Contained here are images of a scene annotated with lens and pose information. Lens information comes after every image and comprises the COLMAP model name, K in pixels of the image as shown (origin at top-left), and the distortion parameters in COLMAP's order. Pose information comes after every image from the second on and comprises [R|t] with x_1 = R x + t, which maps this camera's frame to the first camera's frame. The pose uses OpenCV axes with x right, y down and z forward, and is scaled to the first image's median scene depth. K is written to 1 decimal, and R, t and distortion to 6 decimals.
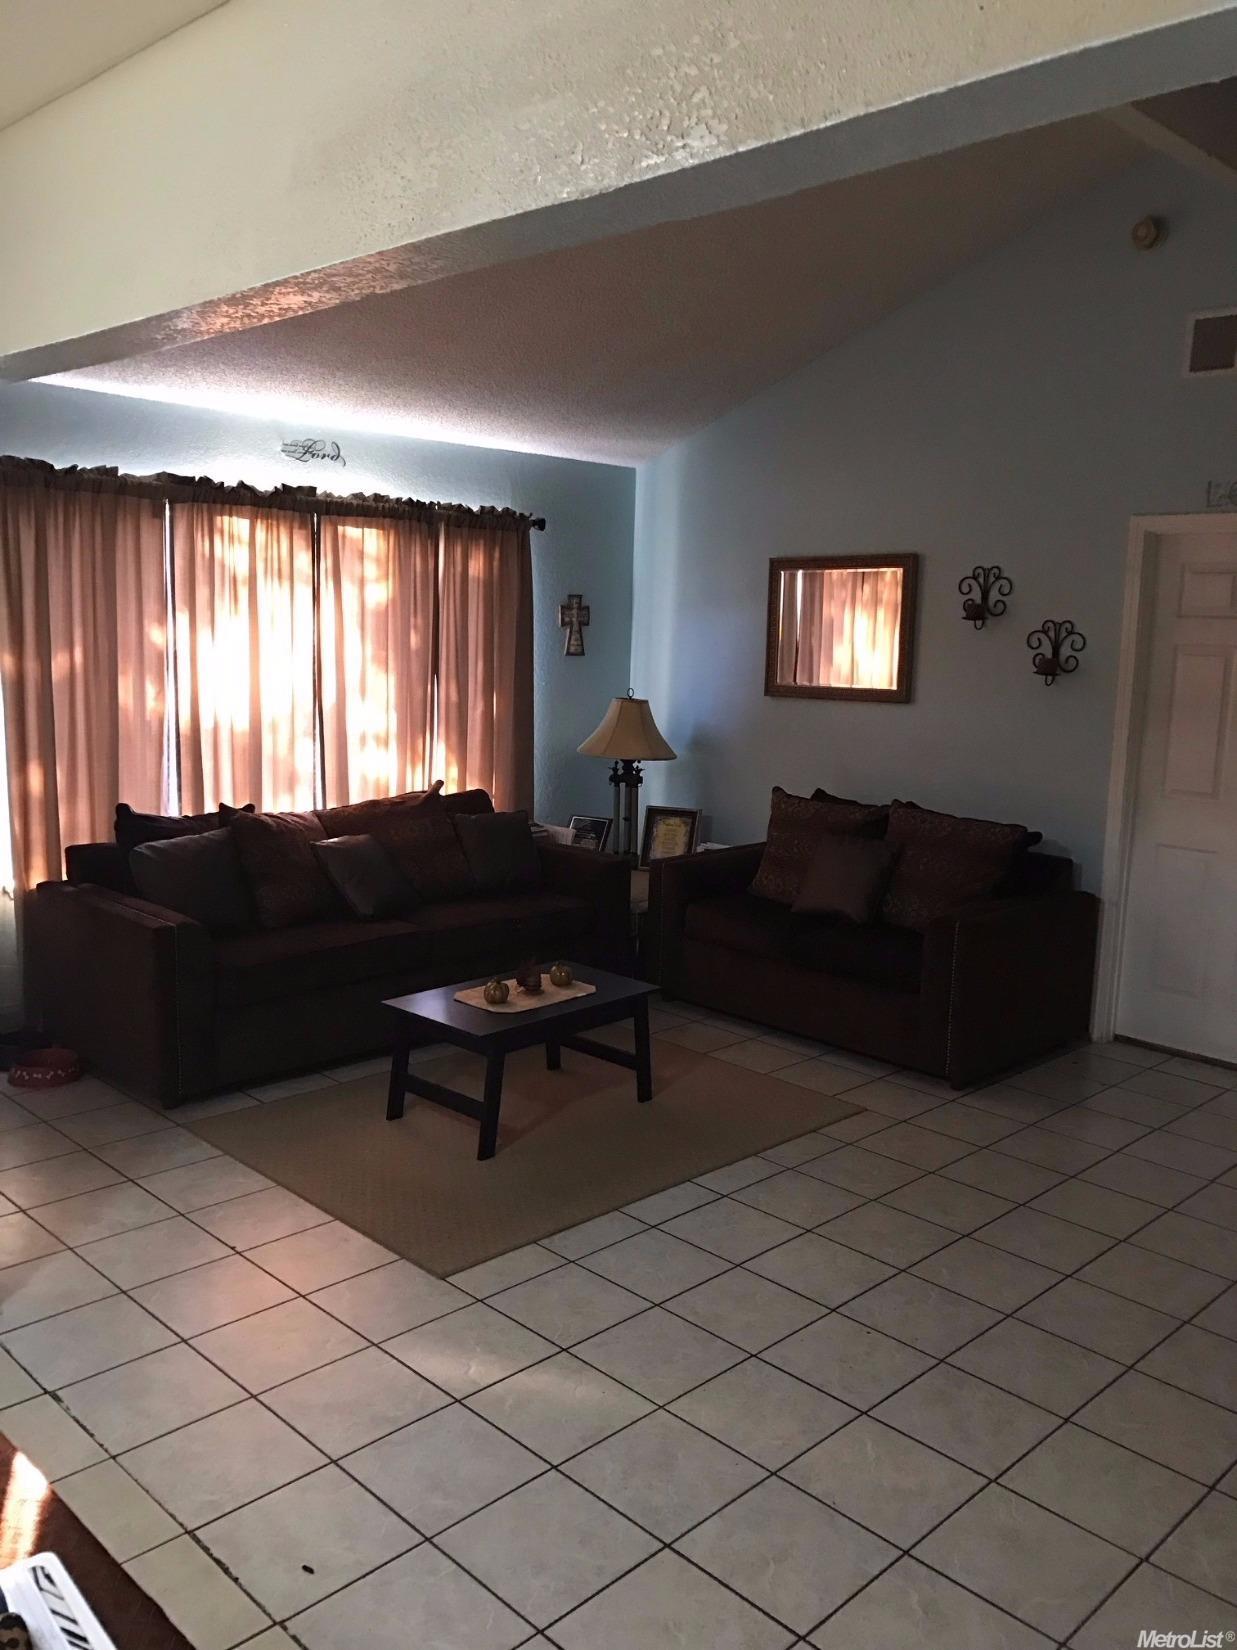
lens RADIAL K [[1361.1, 0, 635.4], [0, 1361.1, 815.0], [0, 0, 1]] dist [0.053596, -0.050649]
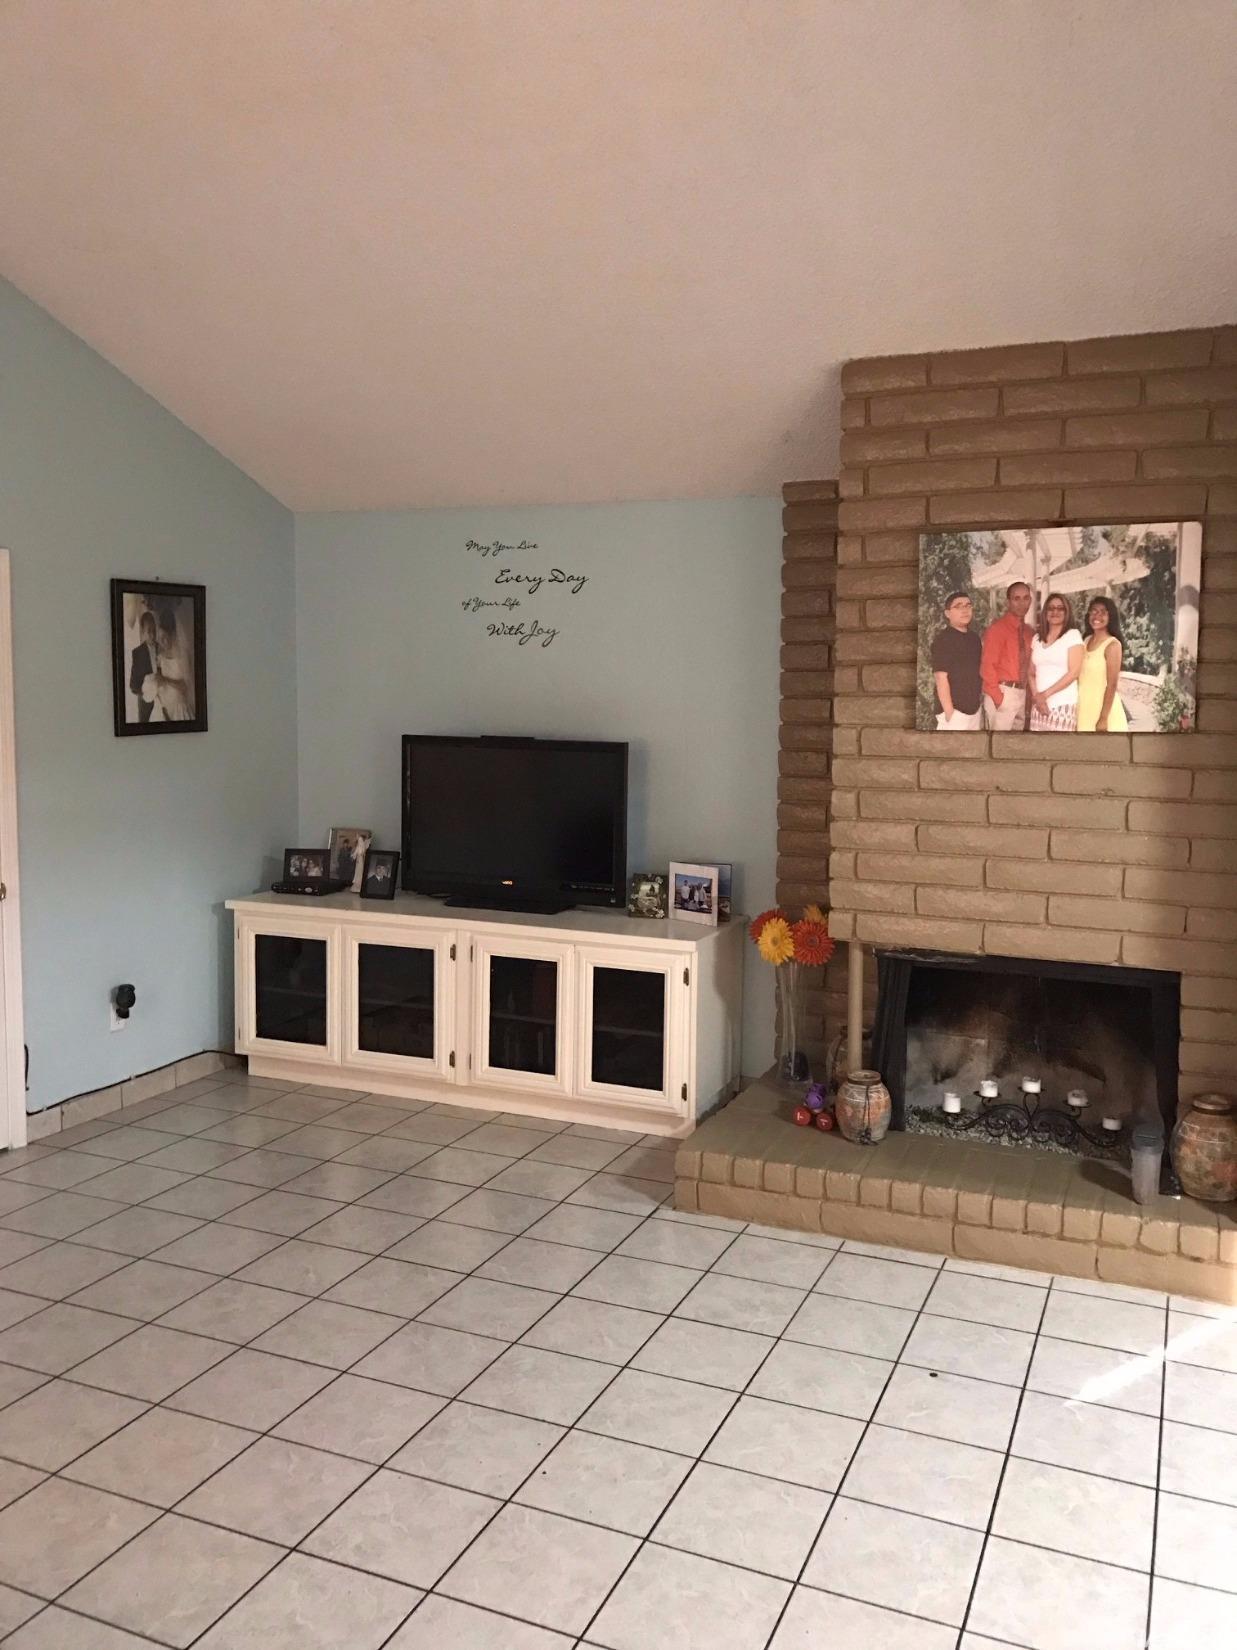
lens RADIAL K [[1361.1, 0, 626.3], [0, 1361.1, 817.3], [0, 0, 1]] dist [0.053596, -0.050649]
pose [[-0.374587, -0.118361, 0.919606, -0.346702], [0.108481, 0.979412, 0.170247, -0.103052], [-0.920824, 0.163532, -0.354035, 0.672994]]
